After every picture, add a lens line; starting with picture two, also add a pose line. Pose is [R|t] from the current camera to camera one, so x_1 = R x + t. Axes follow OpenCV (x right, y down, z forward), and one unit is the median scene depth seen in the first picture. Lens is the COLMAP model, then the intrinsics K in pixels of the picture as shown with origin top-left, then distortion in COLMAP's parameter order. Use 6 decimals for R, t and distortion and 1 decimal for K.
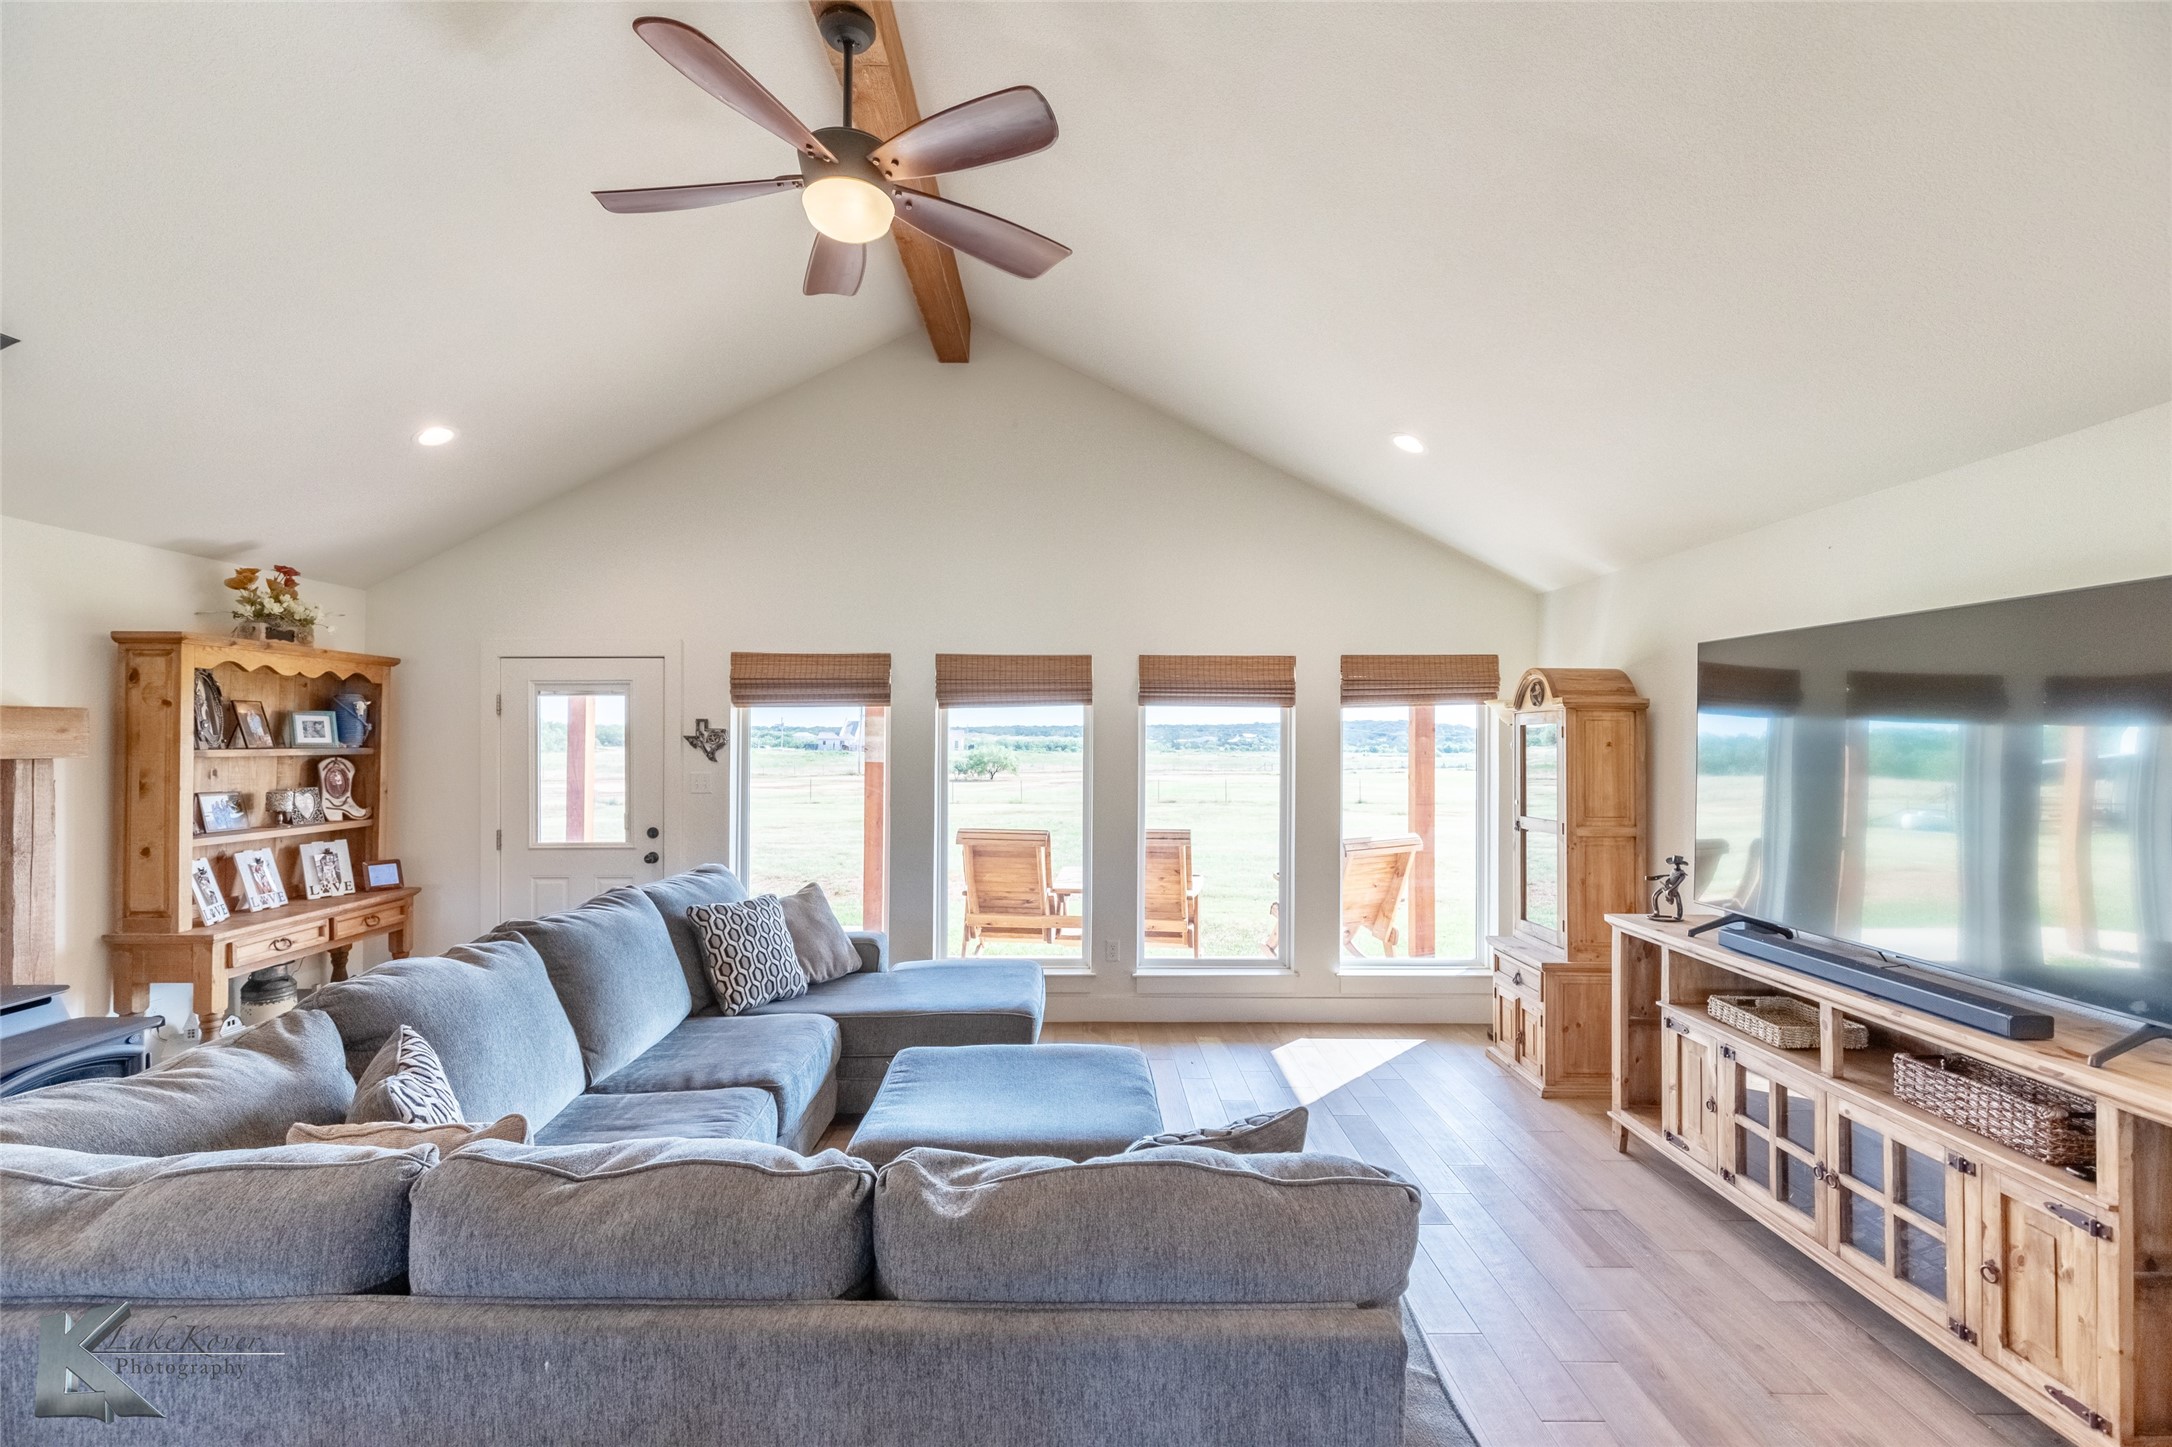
lens RADIAL K [[979.9, 0, 1083.9], [0, 979.9, 738.6], [0, 0, 1]] dist [0.009129, -0.000166]
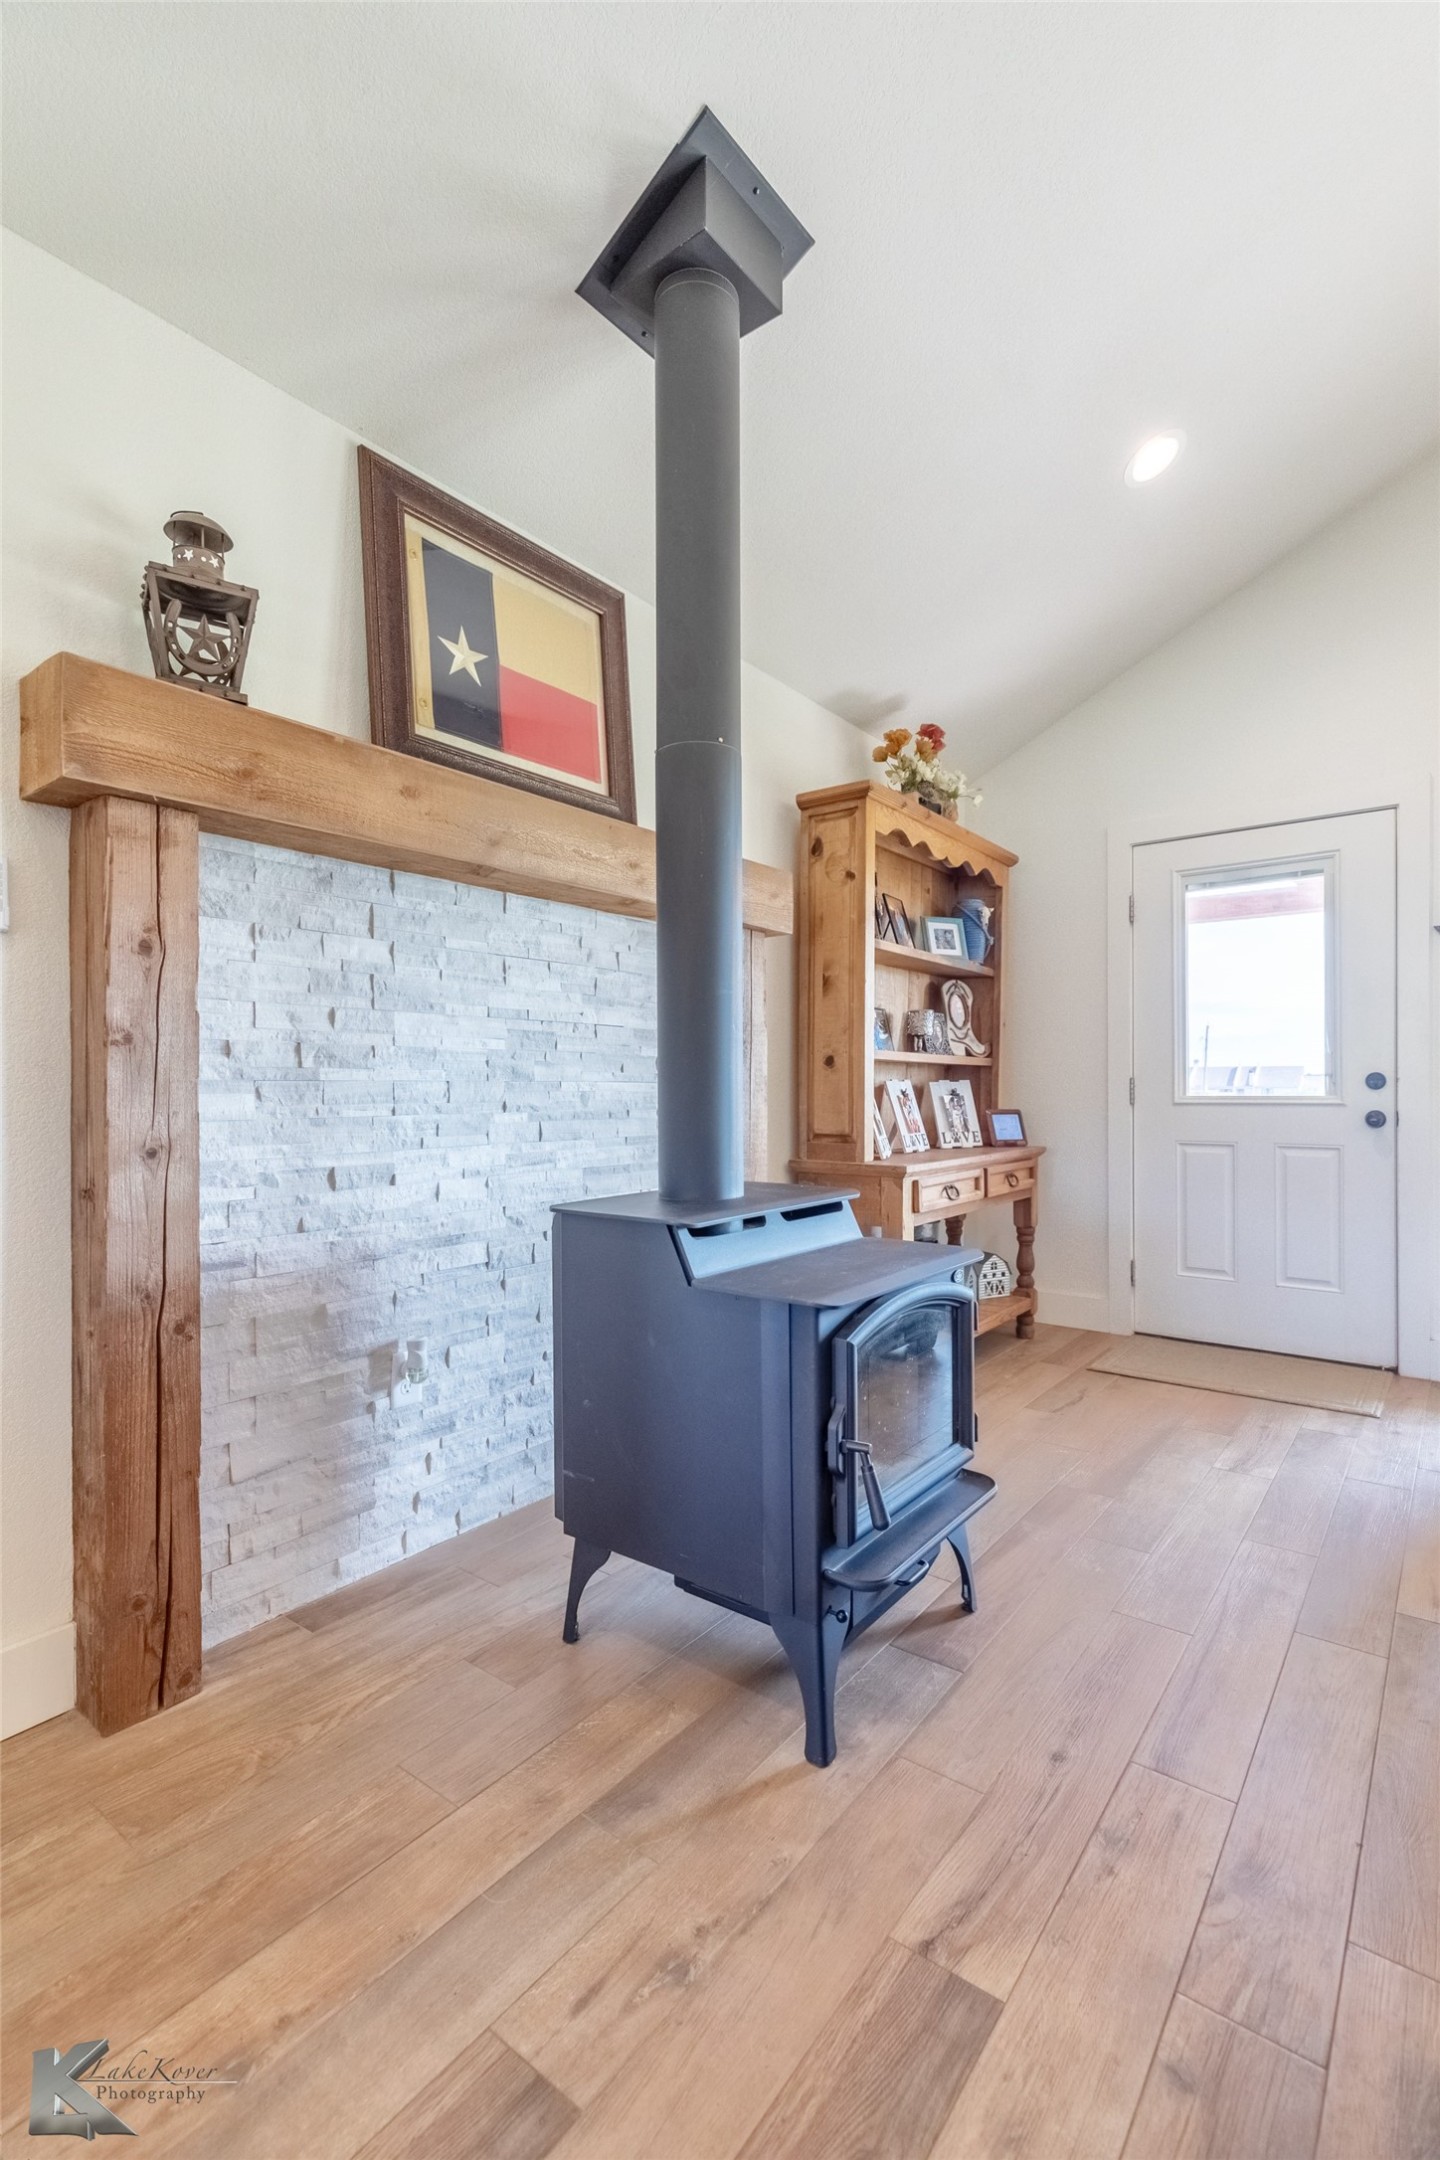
lens RADIAL K [[974.5, 0, 720.0], [0, 974.5, 1087.8], [0, 0, 1]] dist [0.009129, -0.000166]
pose [[0.782707, -0.005043, -0.622370, -0.427889], [0.004388, 0.999987, -0.002585, 0.113933], [0.622375, -0.000707, 0.782719, 0.258074]]
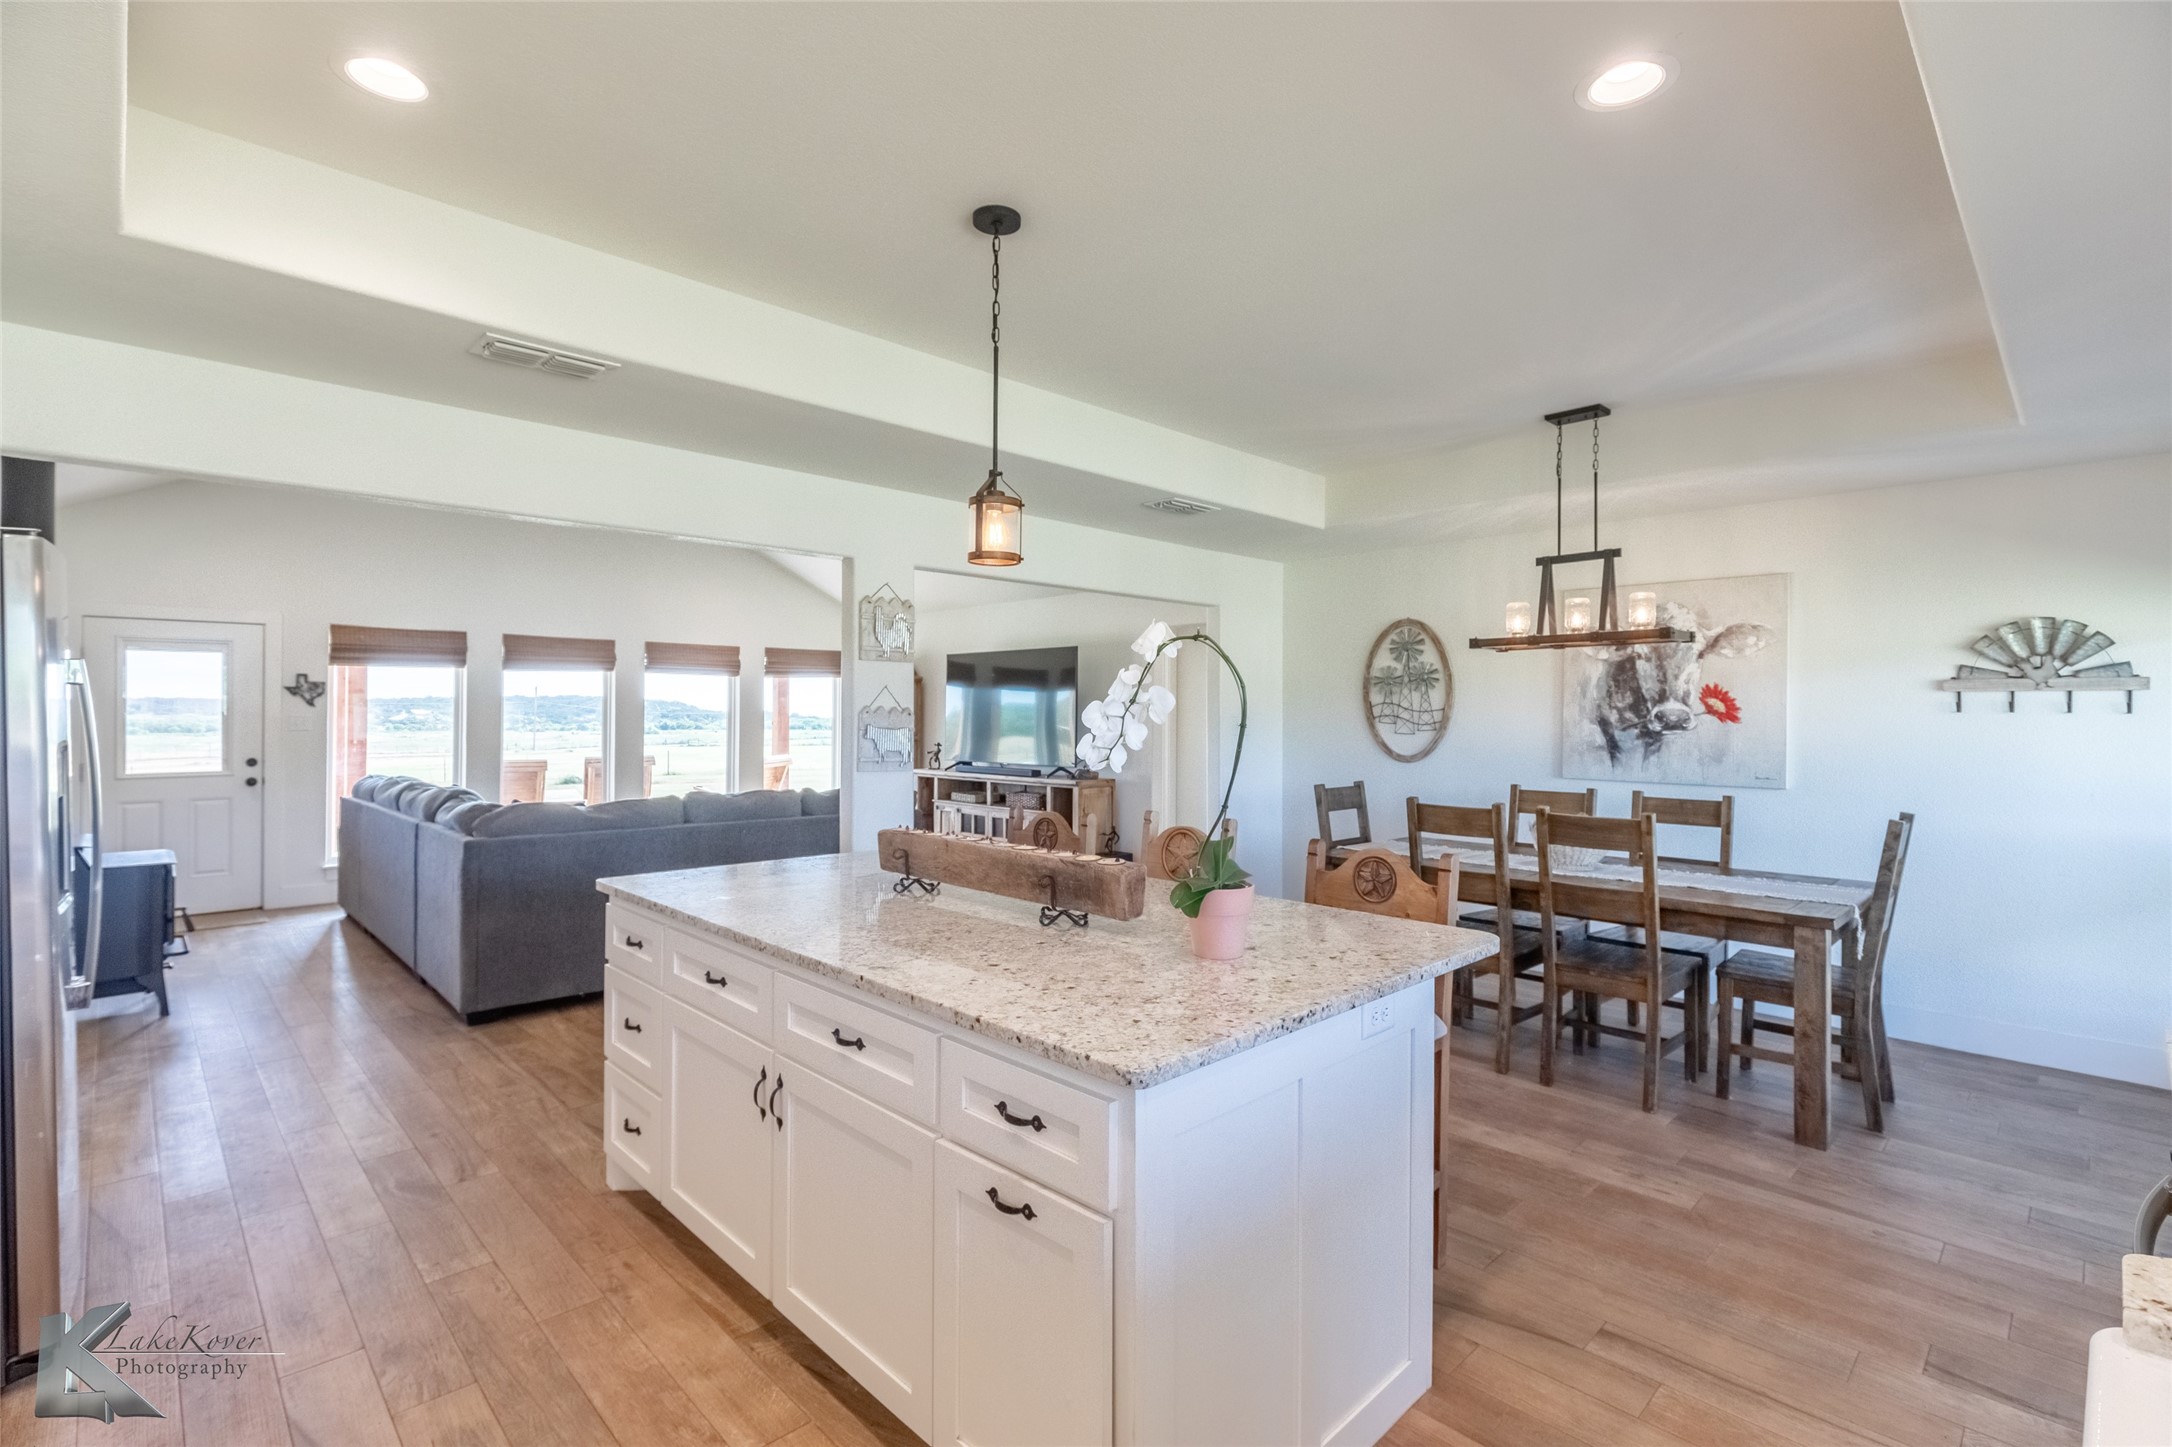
lens RADIAL K [[979.9, 0, 1075.1], [0, 979.9, 720.9], [0, 0, 1]] dist [0.009129, -0.000166]
pose [[0.731979, -0.005071, 0.681309, -0.600852], [0.001094, 0.999980, 0.006267, 0.040478], [-0.681327, -0.003842, 0.731969, -0.753300]]
